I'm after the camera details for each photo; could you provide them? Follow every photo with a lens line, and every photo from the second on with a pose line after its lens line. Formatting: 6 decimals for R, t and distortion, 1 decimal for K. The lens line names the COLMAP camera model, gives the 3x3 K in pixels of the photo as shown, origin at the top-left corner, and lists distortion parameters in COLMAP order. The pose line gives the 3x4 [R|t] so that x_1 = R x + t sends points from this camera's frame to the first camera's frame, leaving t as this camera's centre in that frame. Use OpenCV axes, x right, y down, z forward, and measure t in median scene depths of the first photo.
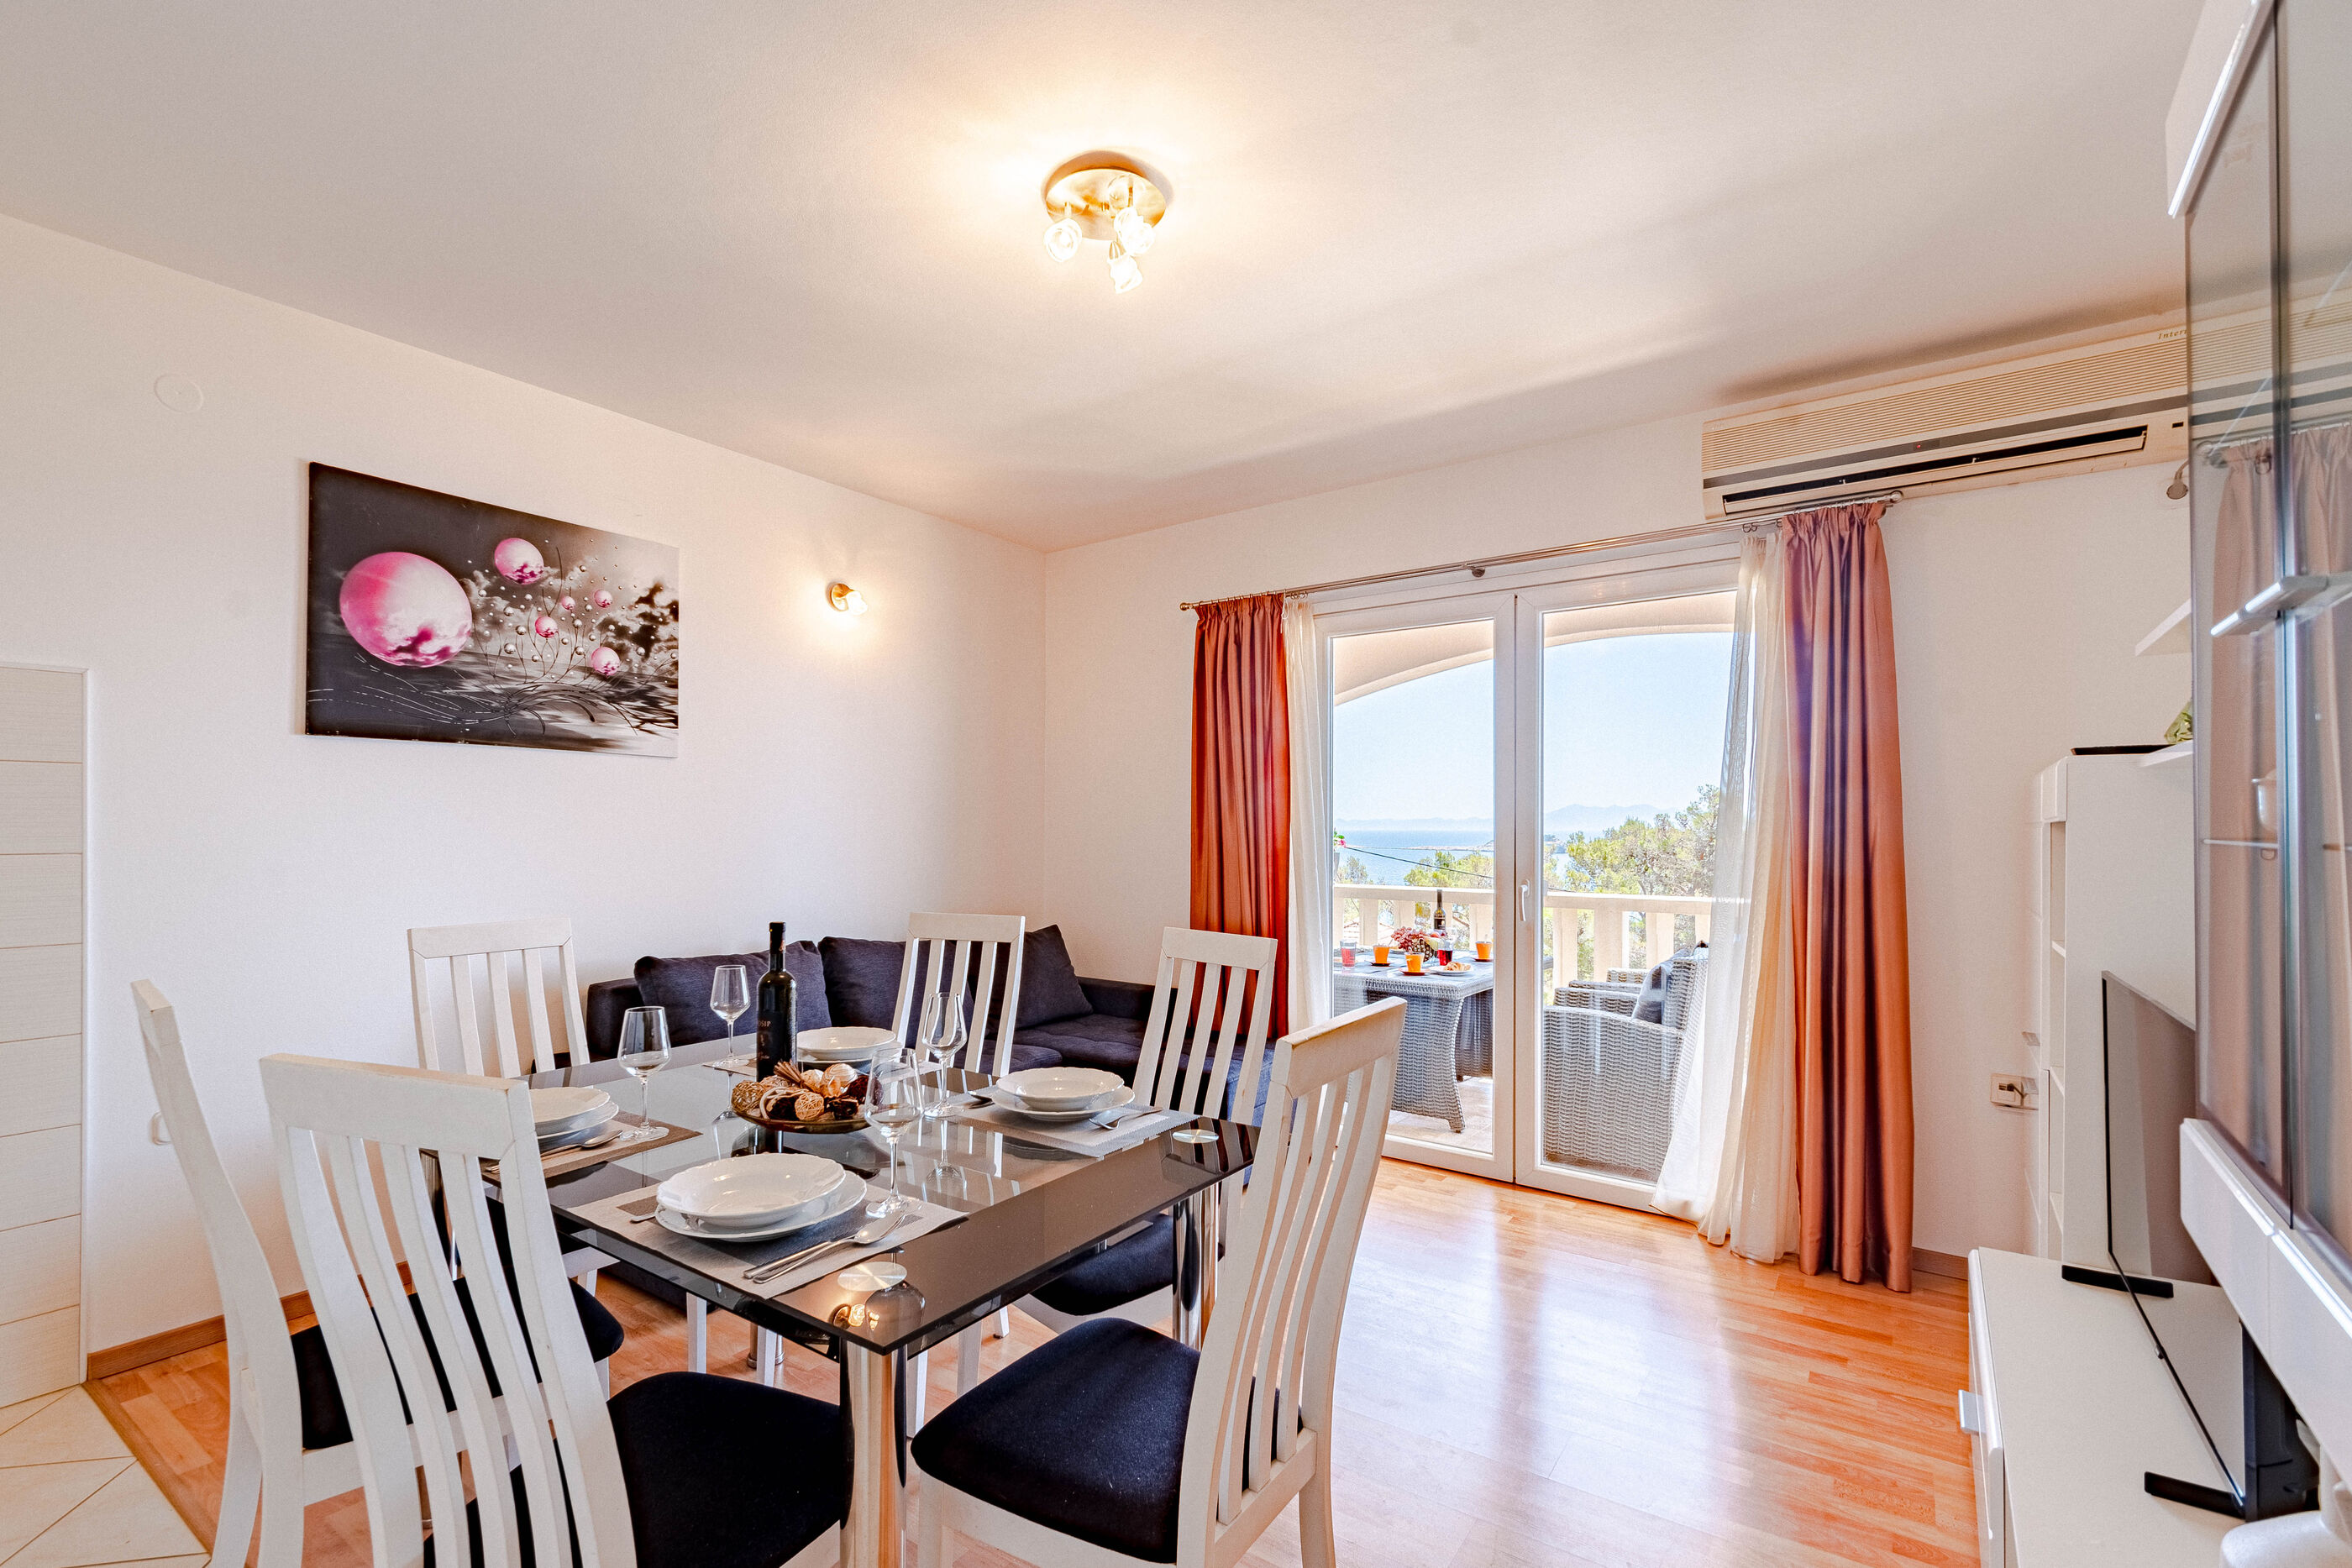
lens RADIAL K [[1063.2, 0, 1155.4], [0, 1063.2, 819.8], [0, 0, 1]] dist [0.039106, -0.028076]
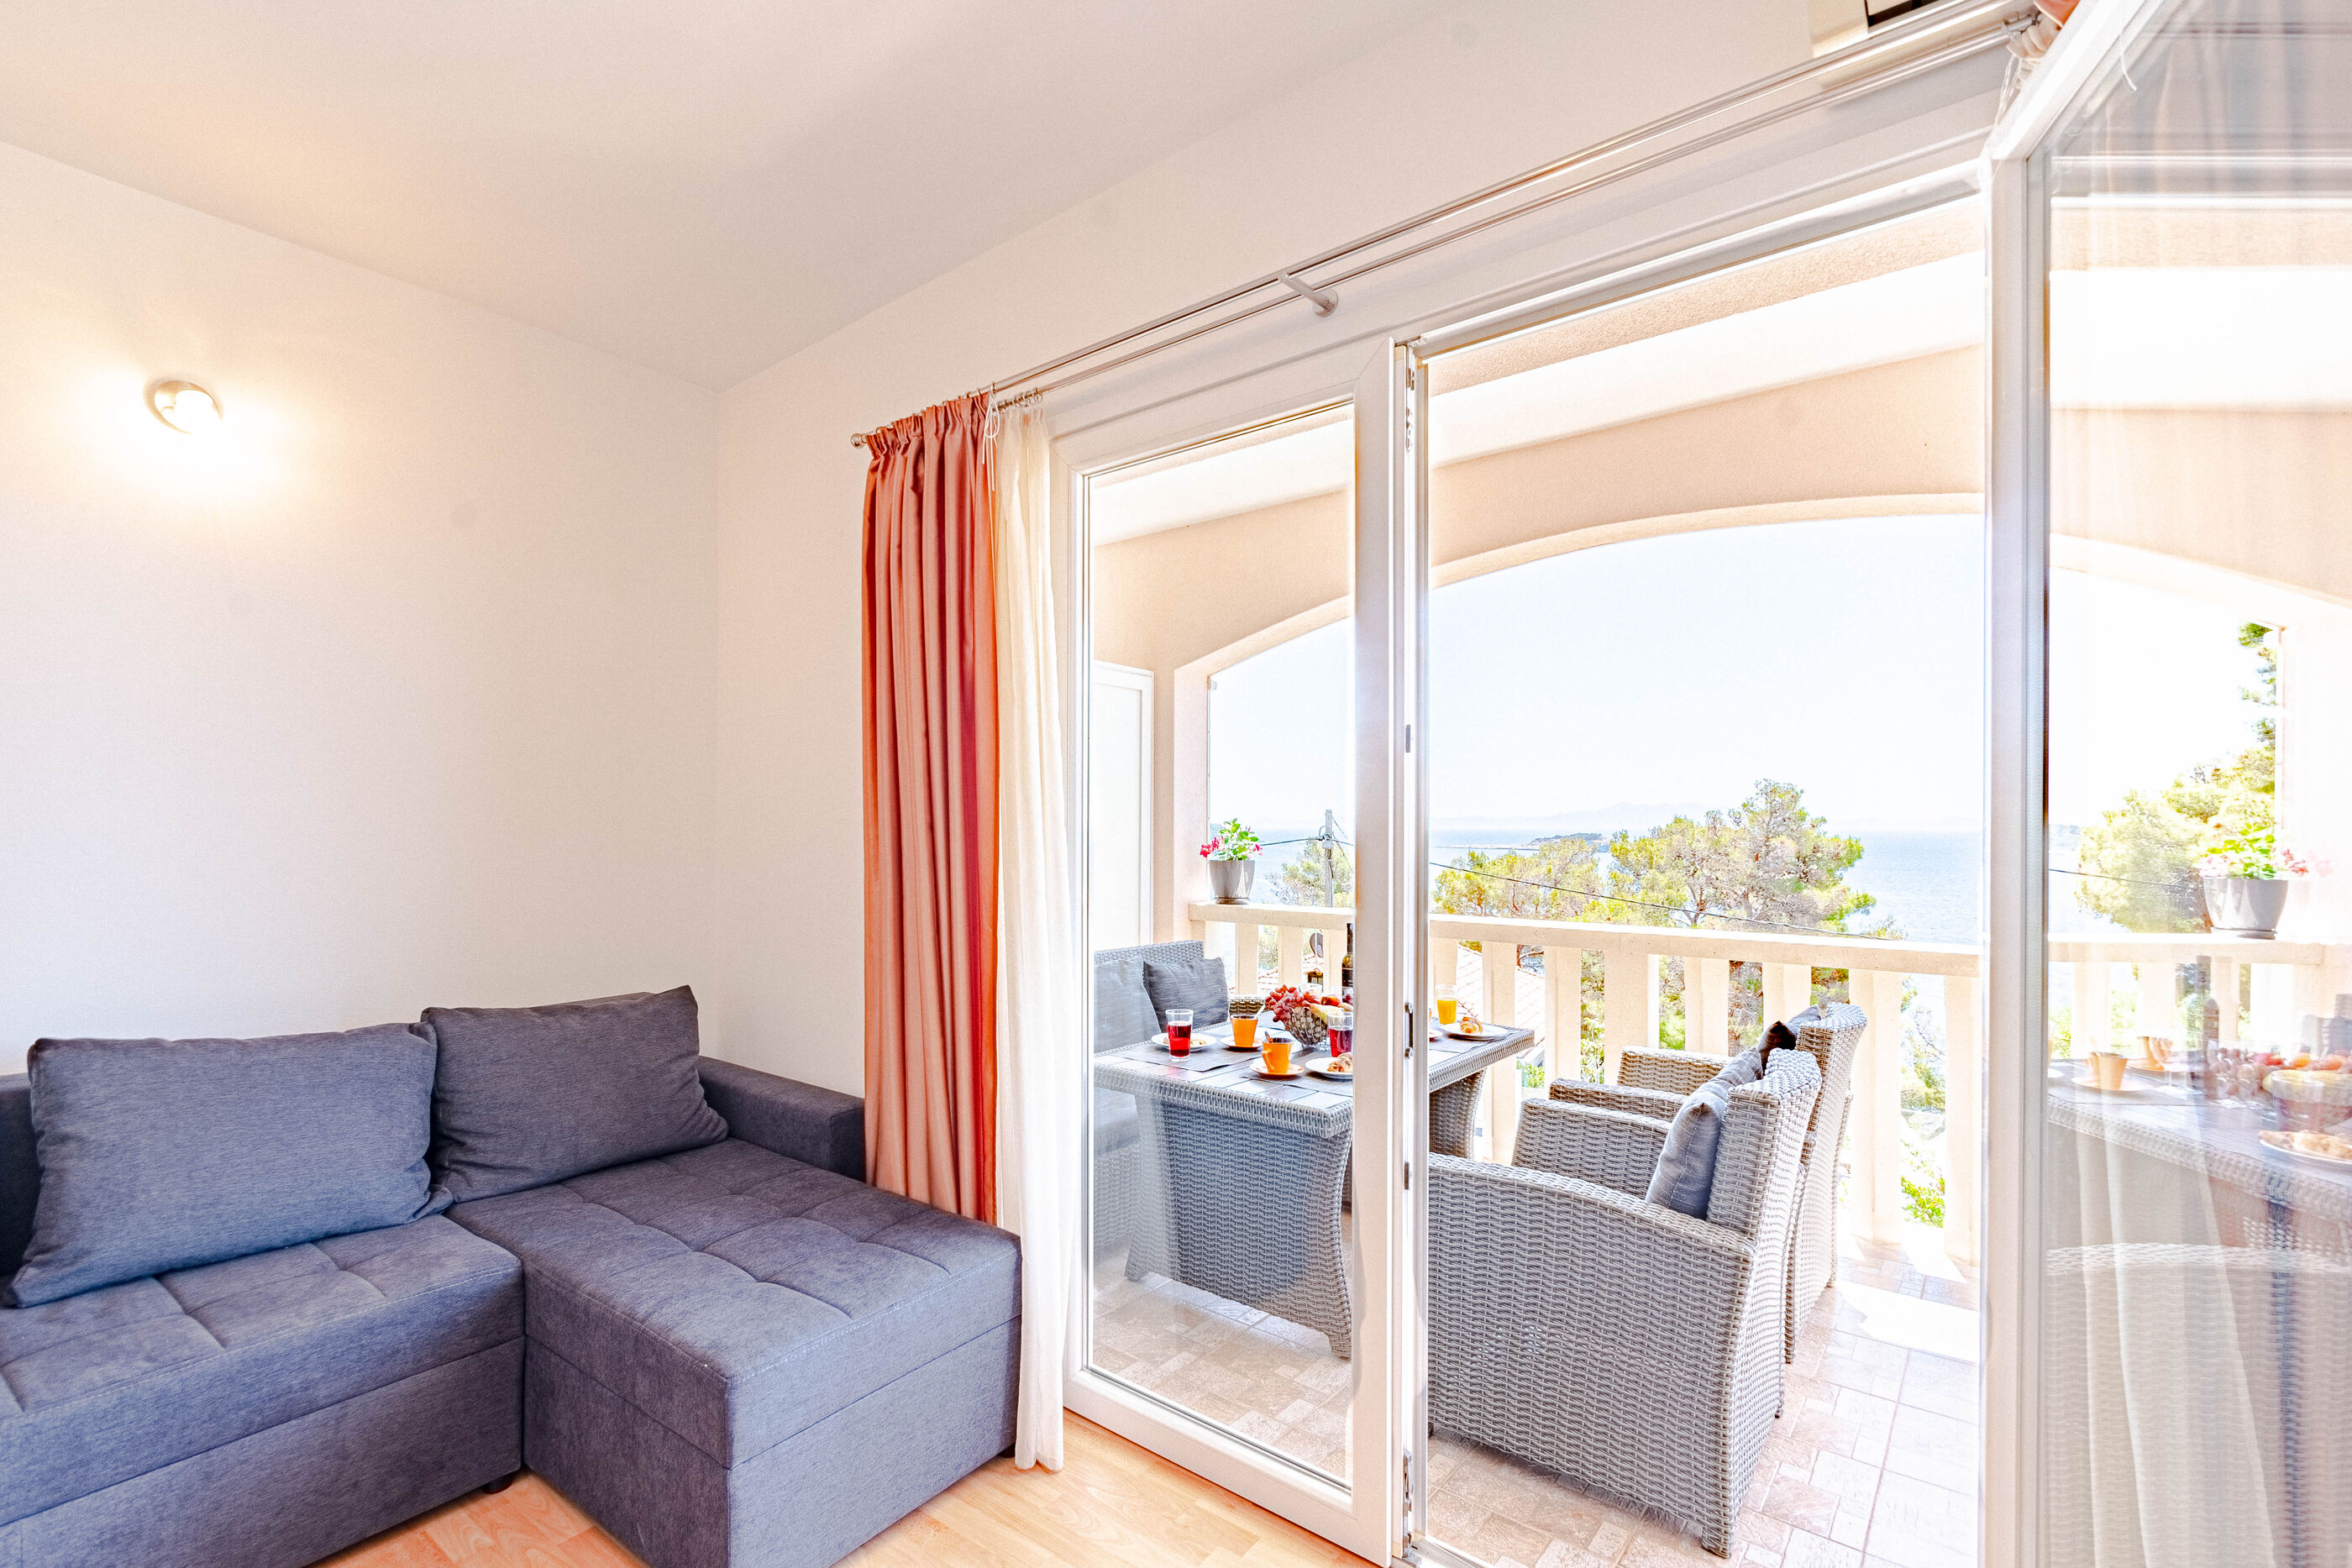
lens RADIAL K [[1057.3, 0, 1133.9], [0, 1057.3, 824.0], [0, 0, 1]] dist [0.012120, -0.000023]
pose [[0.998327, -0.000800, -0.057816, 0.215239], [0.001095, 0.999987, 0.005066, 0.003943], [0.057811, -0.005121, 0.998314, 0.450623]]
